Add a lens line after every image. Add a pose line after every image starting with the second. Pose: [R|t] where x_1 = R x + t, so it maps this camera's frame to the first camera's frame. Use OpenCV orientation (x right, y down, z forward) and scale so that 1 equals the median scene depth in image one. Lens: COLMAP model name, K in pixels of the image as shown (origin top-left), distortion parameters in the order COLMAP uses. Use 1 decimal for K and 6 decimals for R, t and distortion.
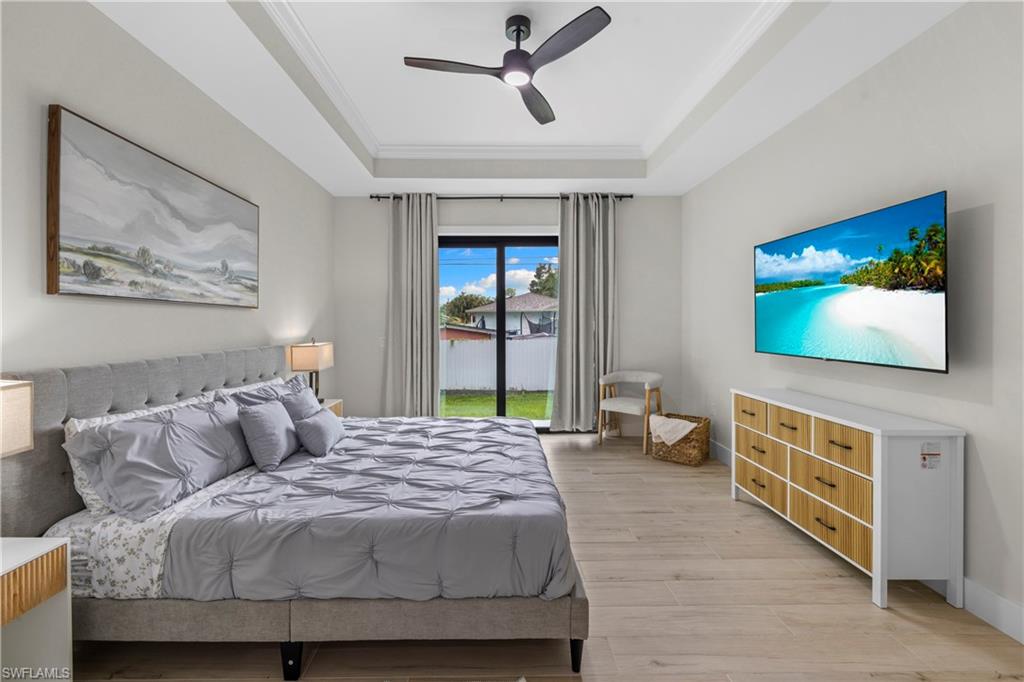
lens RADIAL K [[459.1, 0, 479.8], [0, 459.1, 325.2], [0, 0, 1]] dist [-0.001336, -0.000117]
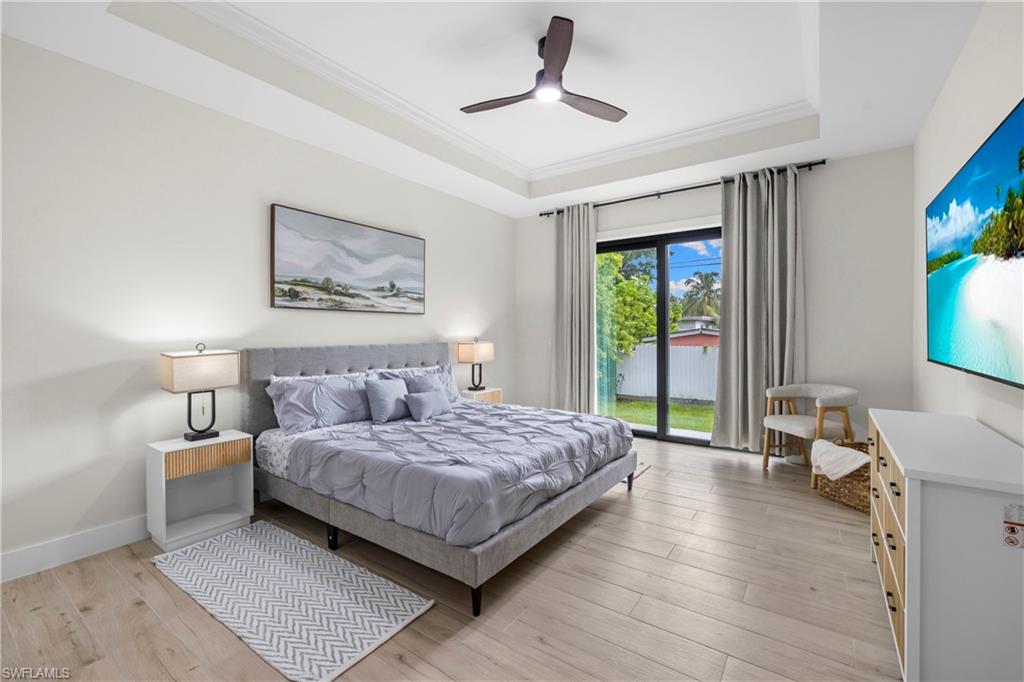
lens RADIAL K [[431.9, 0, 464.7], [0, 431.9, 335.6], [0, 0, 1]] dist [-0.001975, 0.000029]
pose [[0.793257, 0.007228, -0.608845, 0.503617], [-0.002508, 0.999960, 0.008605, 0.019335], [0.608882, -0.005299, 0.793243, 0.068525]]
